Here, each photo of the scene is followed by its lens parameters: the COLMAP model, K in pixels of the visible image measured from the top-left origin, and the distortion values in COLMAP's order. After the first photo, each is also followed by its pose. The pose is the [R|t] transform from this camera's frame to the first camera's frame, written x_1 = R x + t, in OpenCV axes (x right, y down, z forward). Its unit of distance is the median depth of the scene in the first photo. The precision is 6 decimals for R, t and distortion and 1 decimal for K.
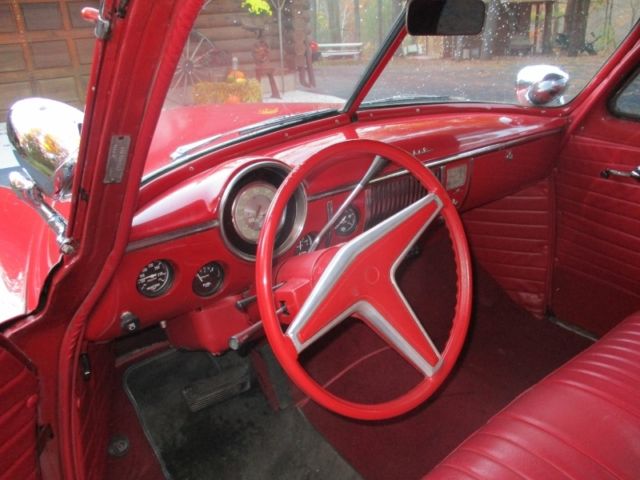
lens RADIAL K [[539.3, 0, 328.5], [0, 539.3, 237.7], [0, 0, 1]] dist [-0.033799, 0.012656]
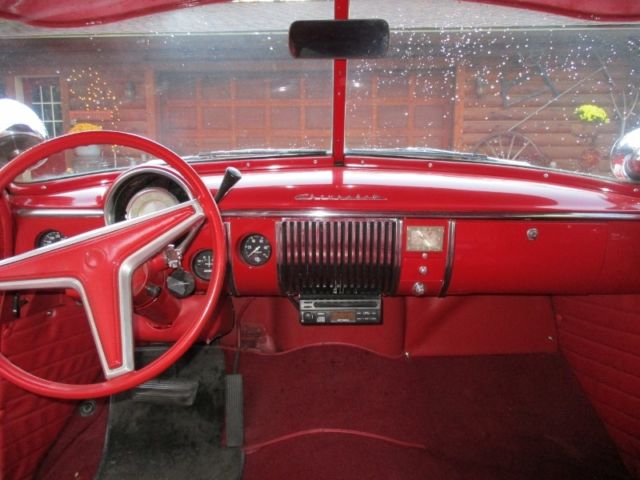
lens RADIAL K [[539.3, 0, 328.5], [0, 539.3, 237.7], [0, 0, 1]] dist [-0.033799, 0.012656]
pose [[0.780835, 0.149068, -0.606692, 0.512515], [-0.265326, 0.958312, -0.106022, 0.010992], [0.565596, 0.243757, 0.787835, 0.213916]]
